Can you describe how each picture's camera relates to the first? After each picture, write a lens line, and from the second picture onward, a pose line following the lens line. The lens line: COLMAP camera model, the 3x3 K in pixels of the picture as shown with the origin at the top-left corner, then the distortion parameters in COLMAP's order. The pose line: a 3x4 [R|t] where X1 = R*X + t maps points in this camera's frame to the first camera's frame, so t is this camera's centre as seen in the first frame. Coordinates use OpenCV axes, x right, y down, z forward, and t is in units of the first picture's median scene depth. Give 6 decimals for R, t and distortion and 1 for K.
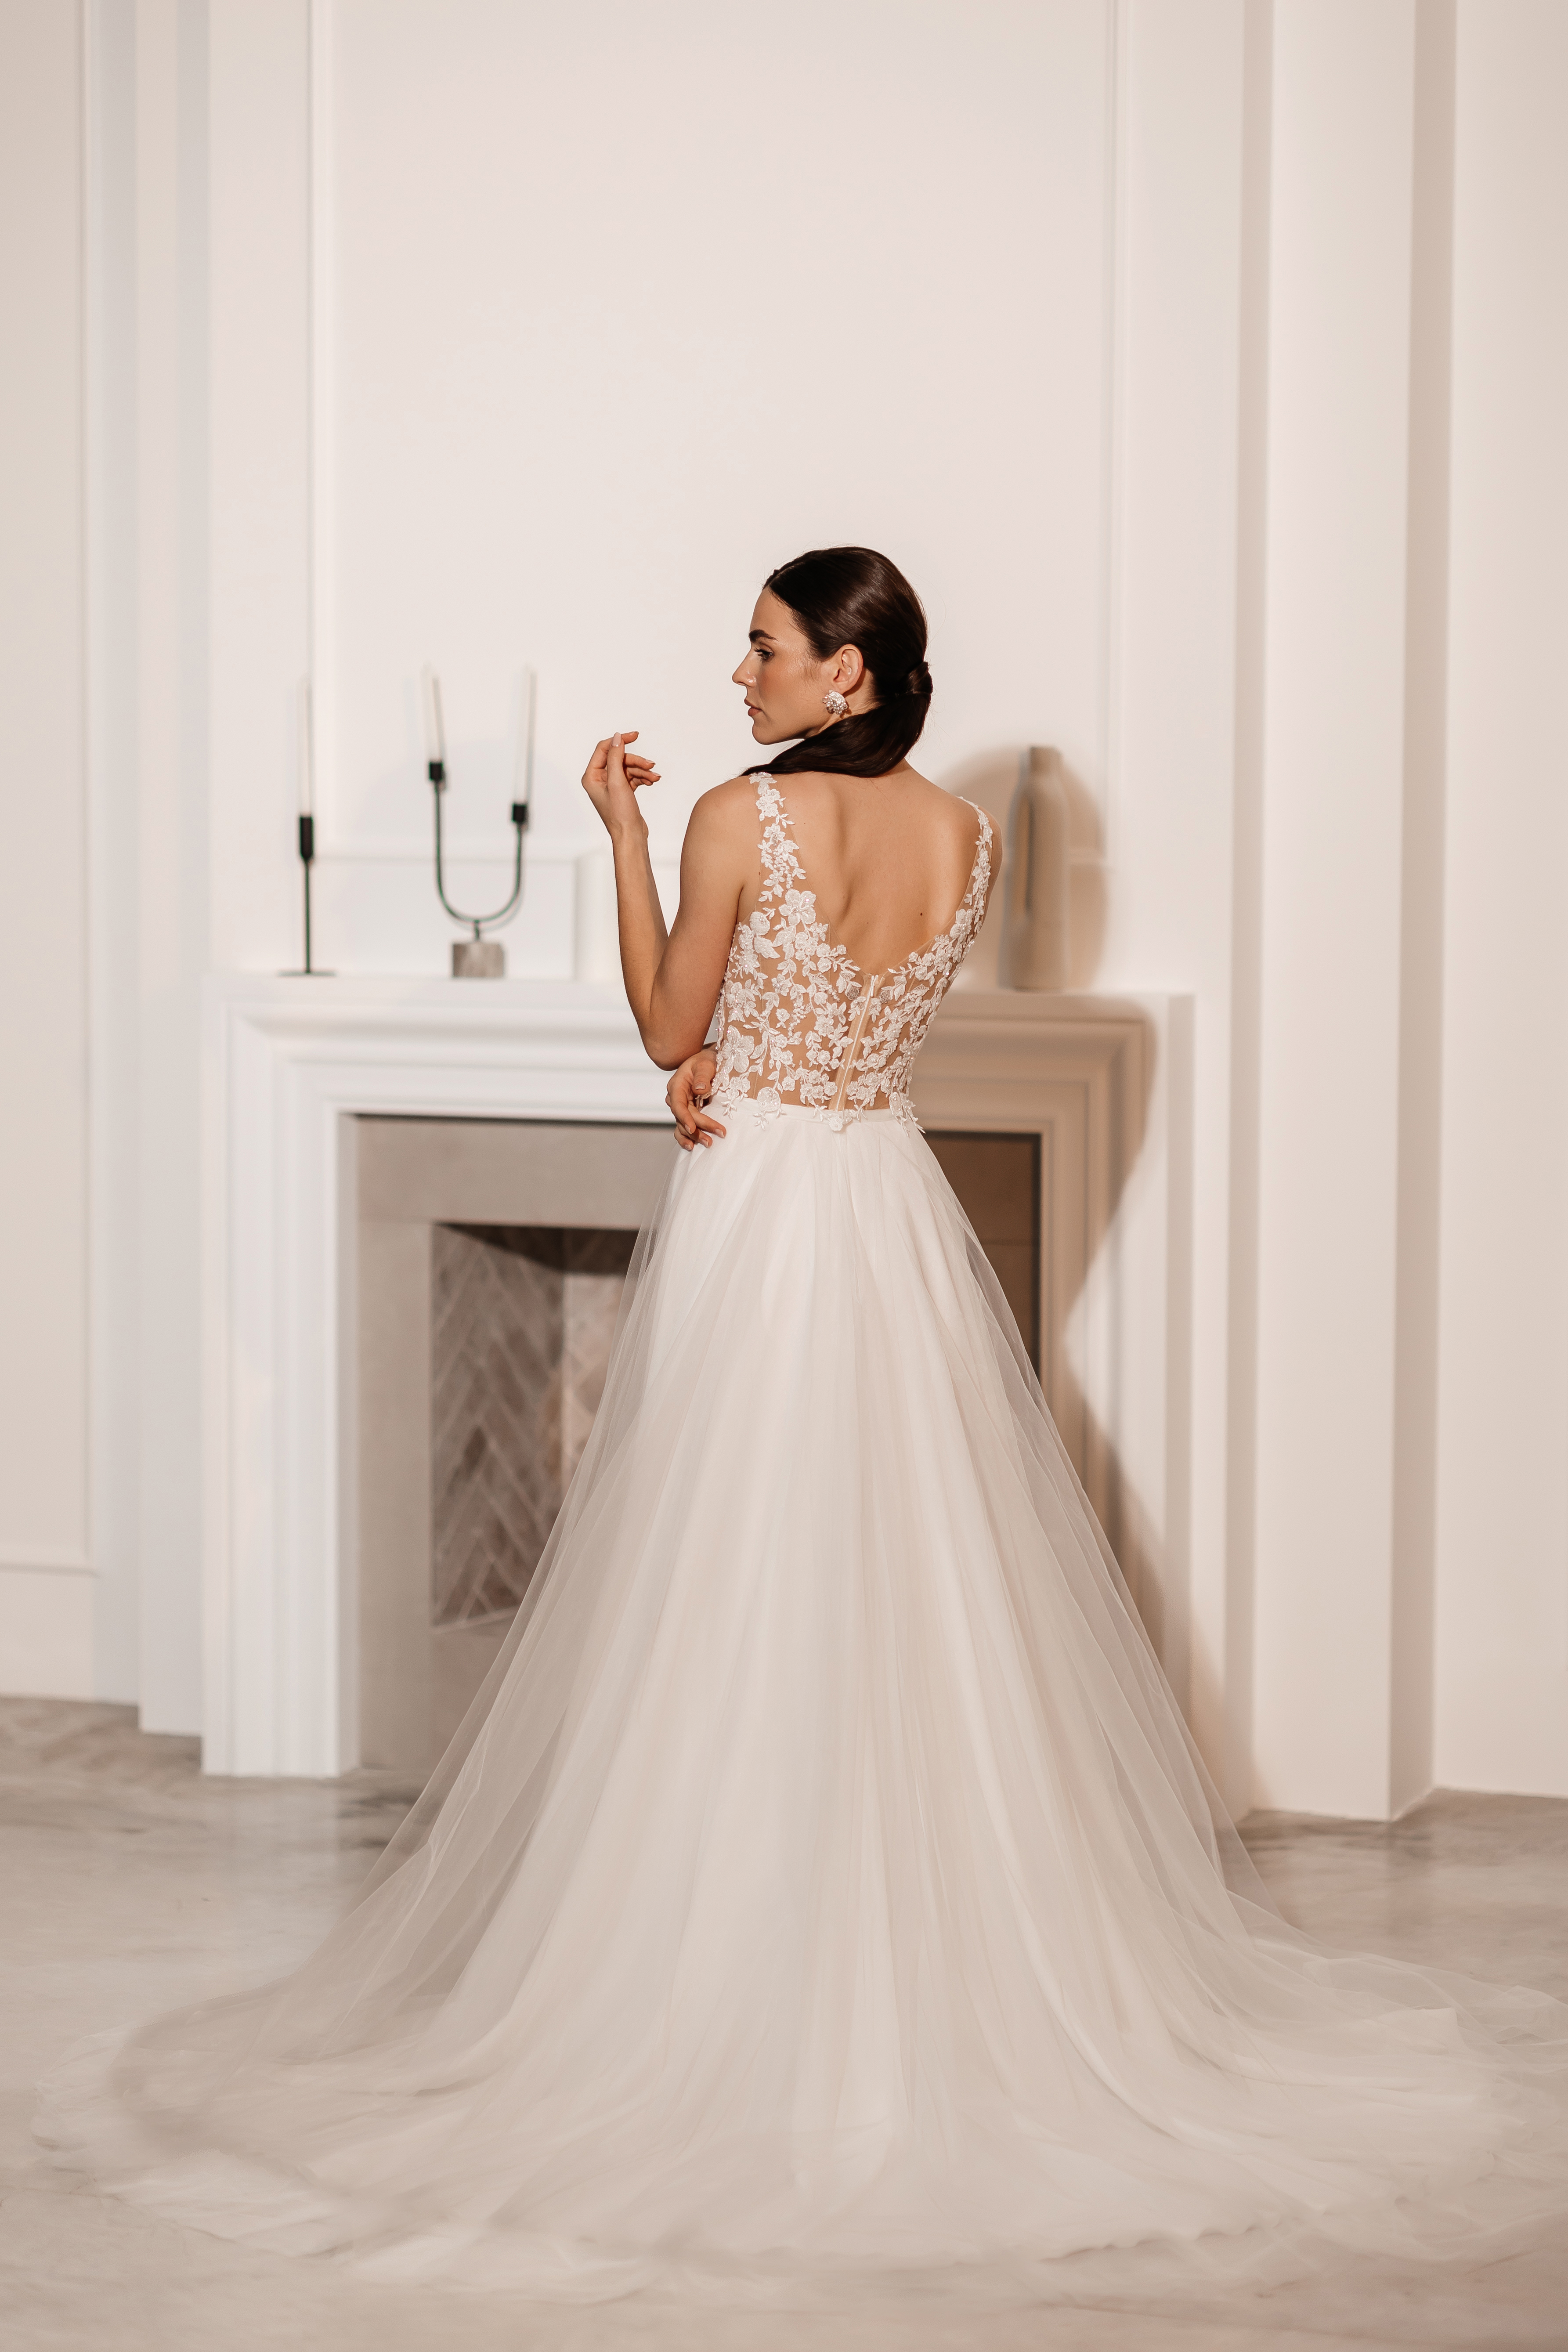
lens RADIAL K [[6847.9, 0, 775.9], [0, 6847.9, 1181.0], [0, 0, 1]] dist [0.160358, 0.000000]
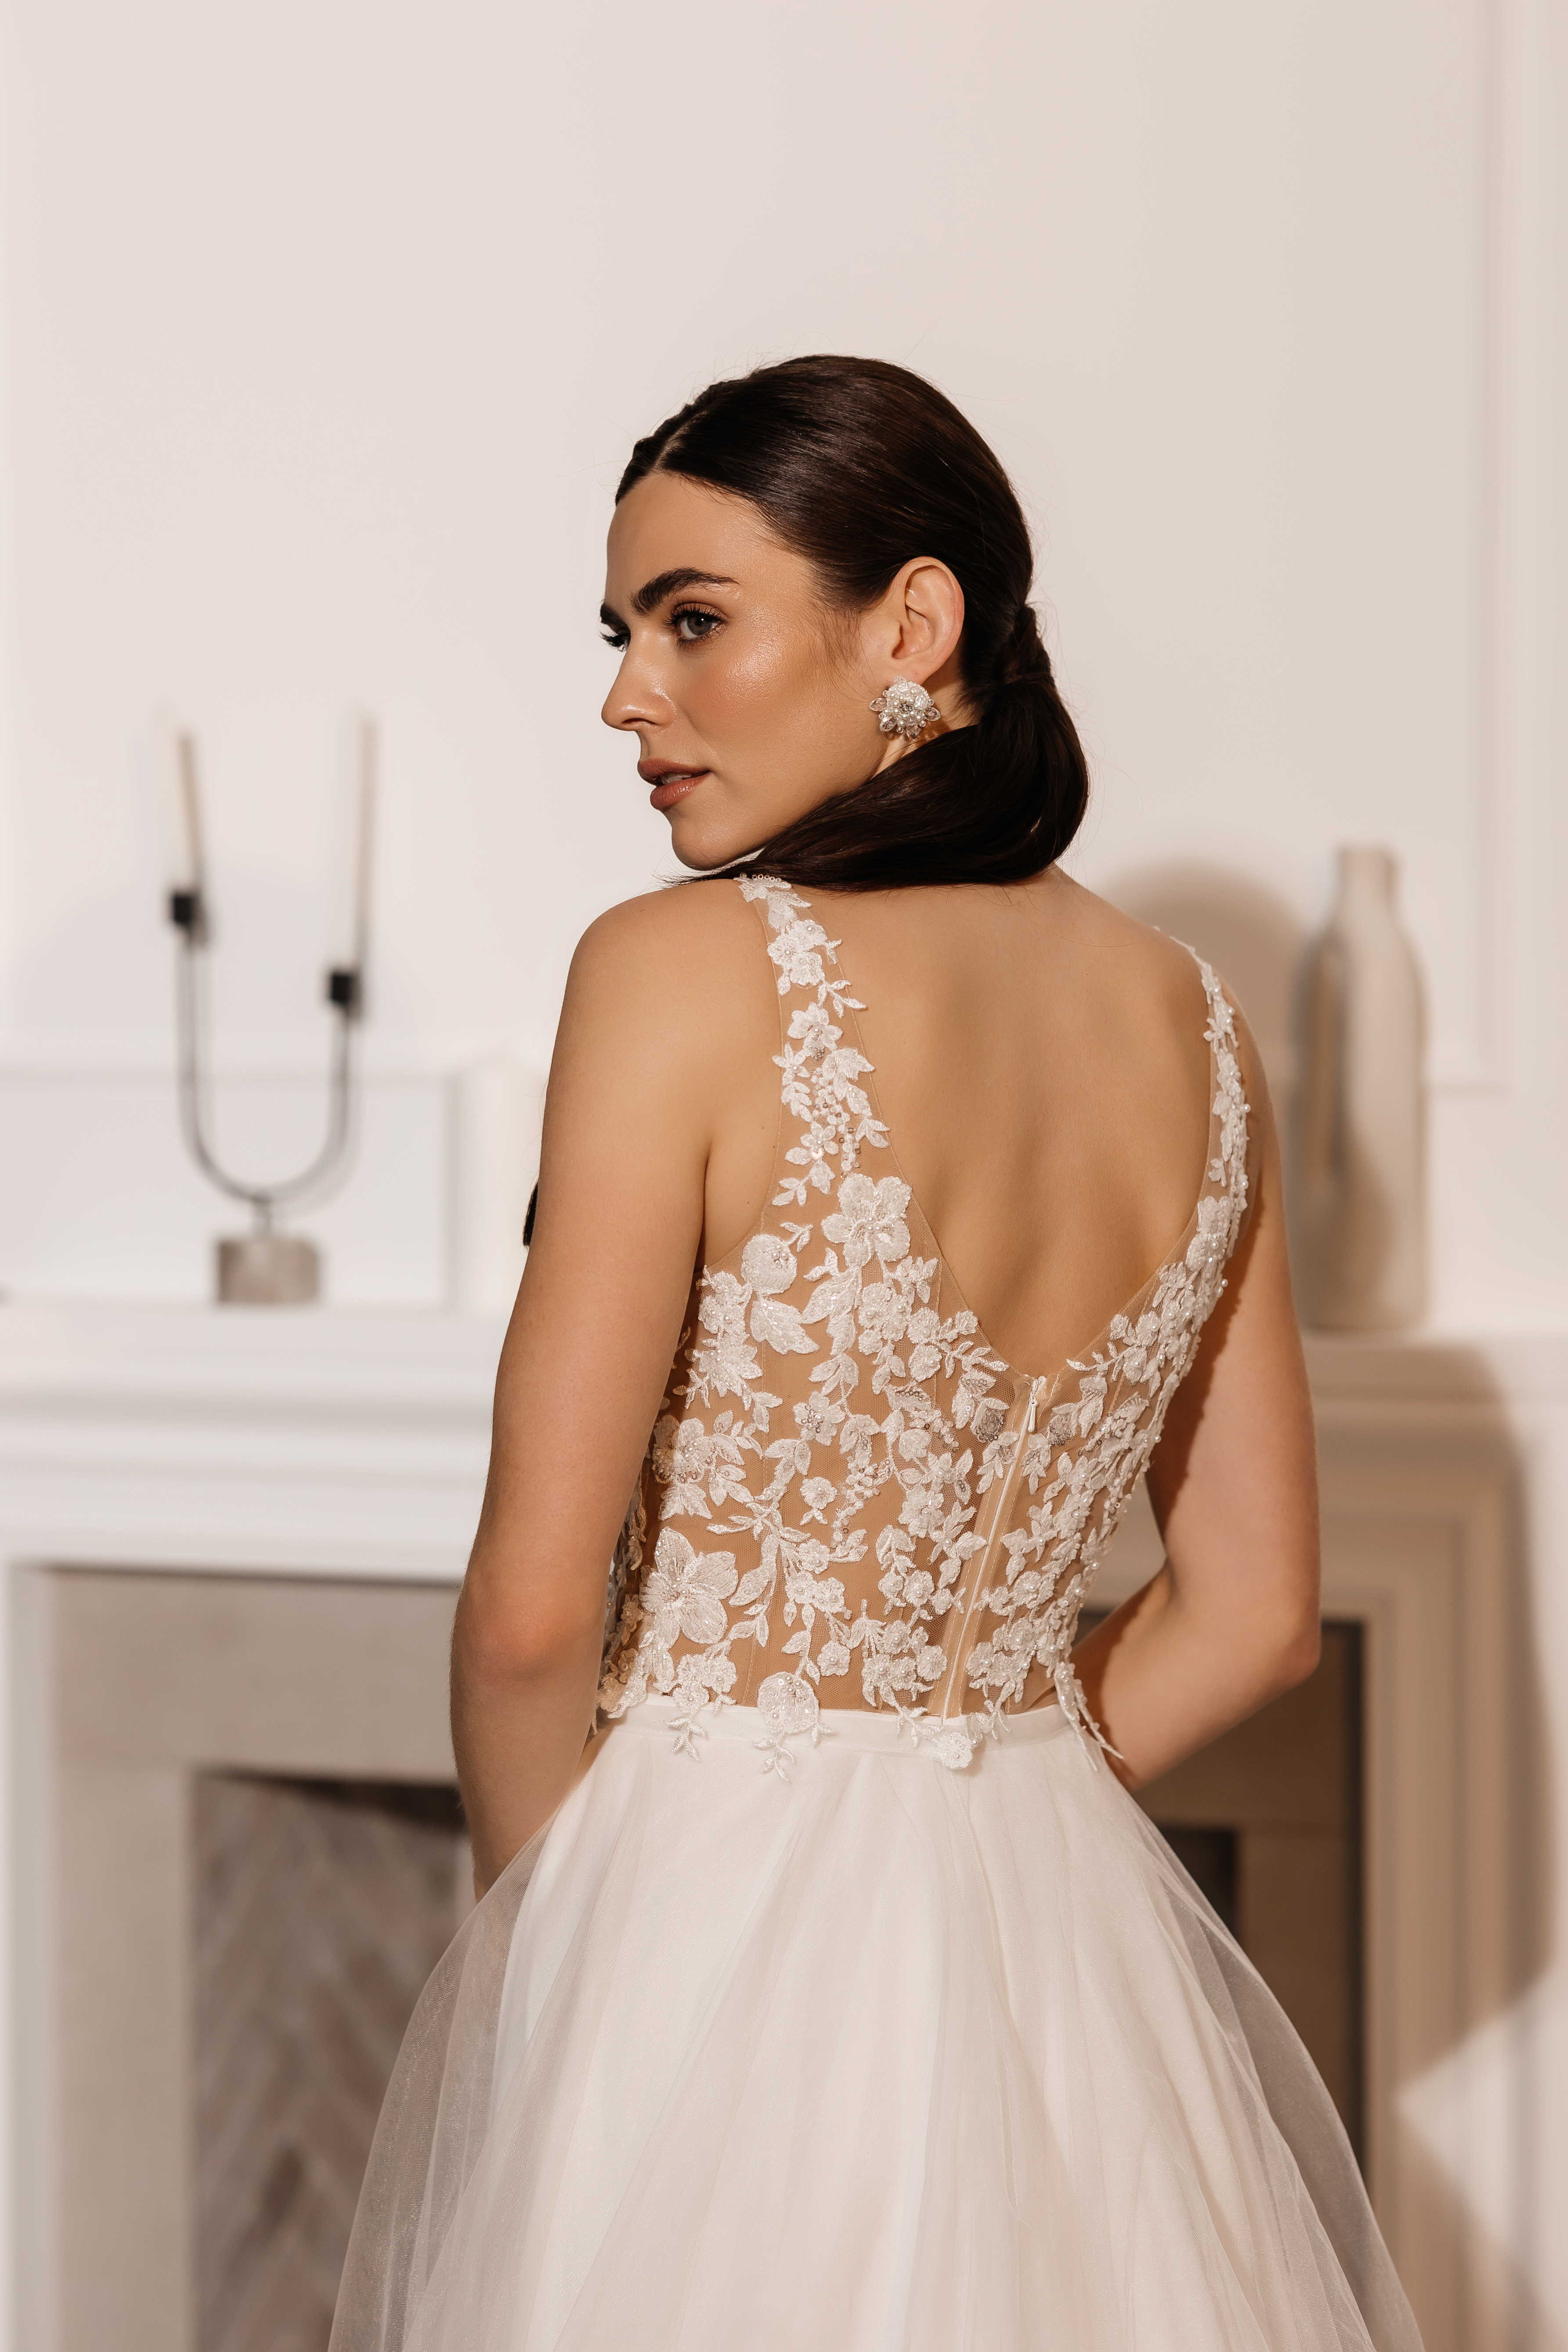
lens RADIAL K [[6847.9, 0, 789.8], [0, 6847.9, 1177.3], [0, 0, 1]] dist [0.160358, 0.000000]
pose [[0.999785, -0.008497, -0.018889, 0.006287], [0.008166, 0.999813, -0.017533, -0.030961], [0.019034, 0.017375, 0.999668, 0.497243]]
